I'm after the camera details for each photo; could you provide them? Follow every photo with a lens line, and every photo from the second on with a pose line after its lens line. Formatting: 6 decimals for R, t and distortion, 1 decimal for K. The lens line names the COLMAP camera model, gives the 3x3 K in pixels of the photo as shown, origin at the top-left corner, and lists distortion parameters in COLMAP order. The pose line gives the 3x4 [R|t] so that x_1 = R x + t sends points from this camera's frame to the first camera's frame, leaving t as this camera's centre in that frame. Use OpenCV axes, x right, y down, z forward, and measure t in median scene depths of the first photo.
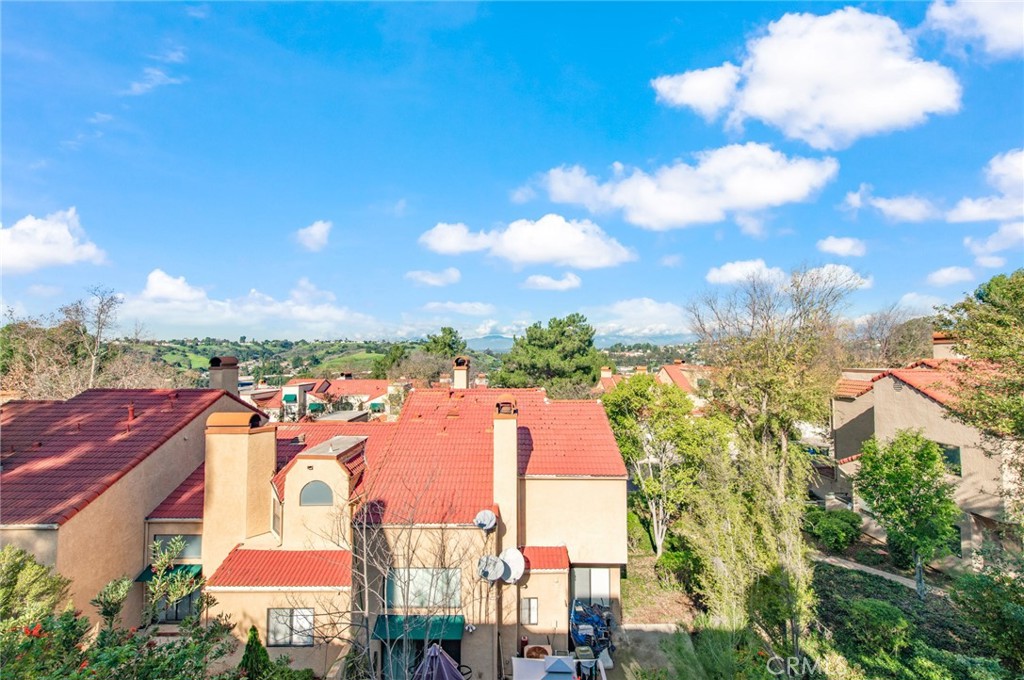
lens RADIAL K [[401.0, 0, 512.0], [0, 401.0, 340.0], [0, 0, 1]] dist [0.016878, -0.004657]
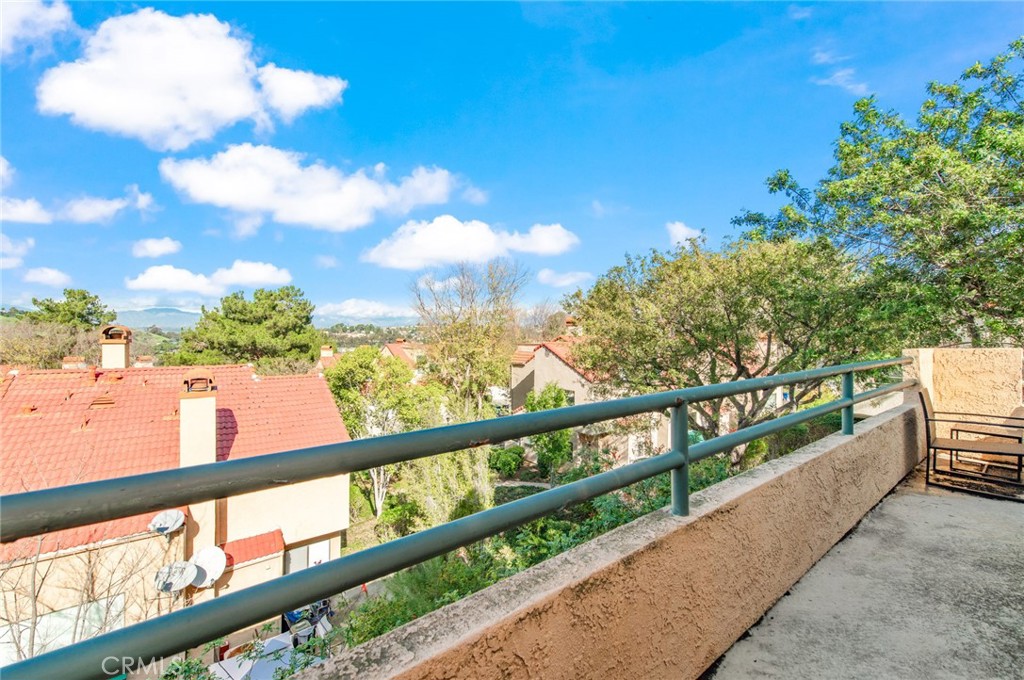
lens RADIAL K [[398.9, 0, 513.7], [0, 398.9, 340.0], [0, 0, 1]] dist [0.018204, -0.006189]
pose [[0.784252, 0.003395, 0.620433, -0.014766], [-0.032636, 0.998826, 0.035787, 0.018908], [-0.619583, -0.048315, 0.783443, -0.027128]]
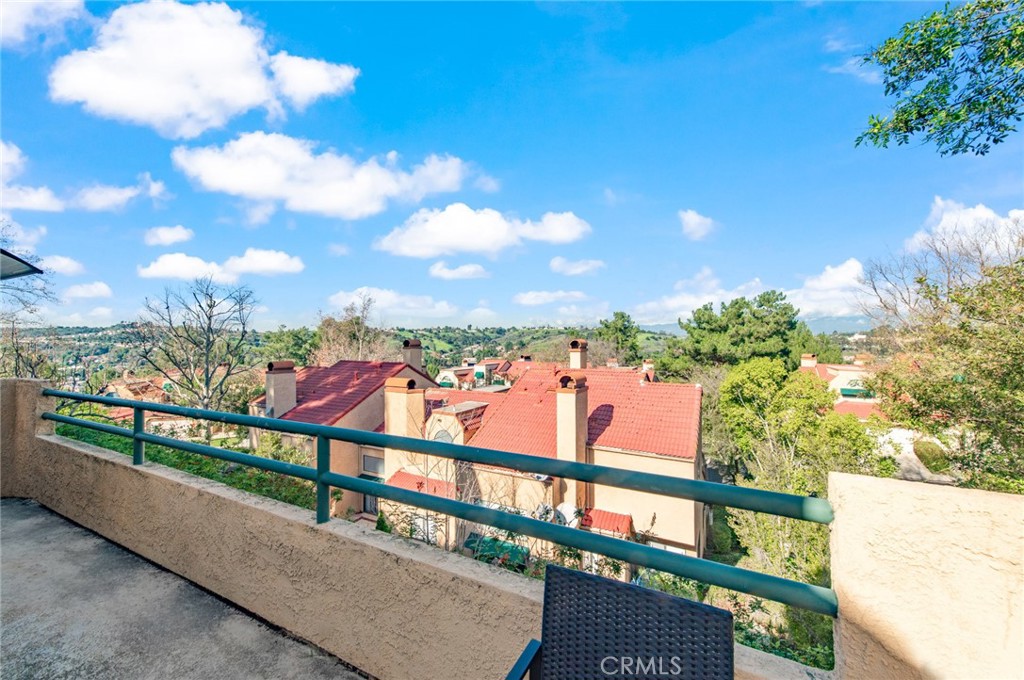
lens RADIAL K [[400.9, 0, 513.3], [0, 400.9, 336.3], [0, 0, 1]] dist [0.016379, -0.004497]
pose [[0.887502, -0.003801, -0.460788, 0.252077], [0.016354, 0.999596, 0.023254, 0.003777], [0.460514, -0.028174, 0.887205, -0.058377]]
